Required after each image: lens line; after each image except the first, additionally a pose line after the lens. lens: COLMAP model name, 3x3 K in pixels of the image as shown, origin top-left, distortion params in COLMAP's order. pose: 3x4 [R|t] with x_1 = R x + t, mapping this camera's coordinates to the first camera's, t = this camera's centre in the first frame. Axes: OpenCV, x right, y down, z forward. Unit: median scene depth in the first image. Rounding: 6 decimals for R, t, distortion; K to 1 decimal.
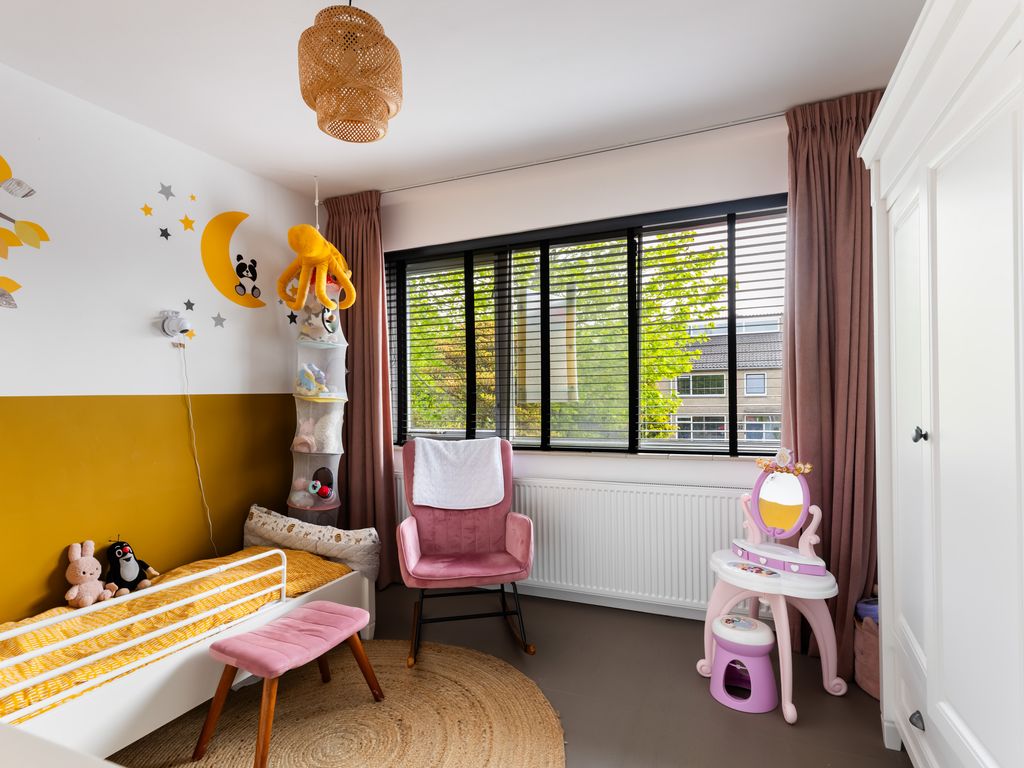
lens RADIAL K [[528.4, 0, 511.7], [0, 528.4, 395.4], [0, 0, 1]] dist [0.000657, -0.000278]
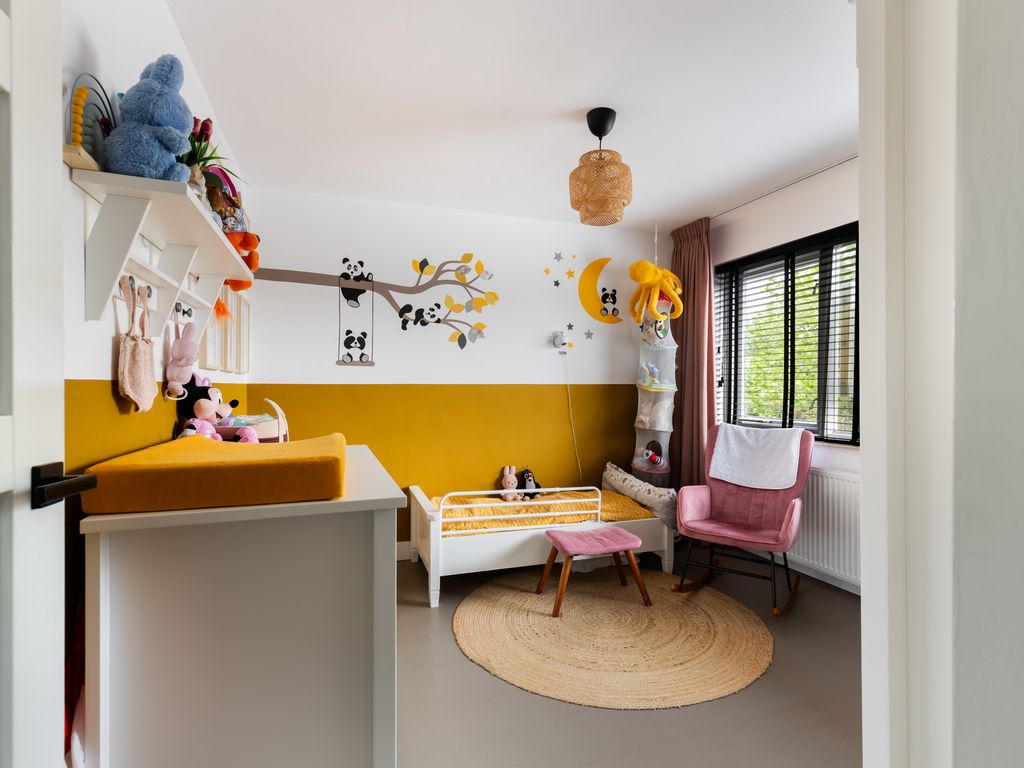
lens RADIAL K [[491.3, 0, 512.0], [0, 491.3, 384.0], [0, 0, 1]] dist [-0.000036, -0.000135]
pose [[0.688080, 0.012432, -0.725528, 0.300766], [-0.014379, 0.999891, 0.003497, -0.004620], [0.725492, 0.008026, 0.688184, -0.107945]]
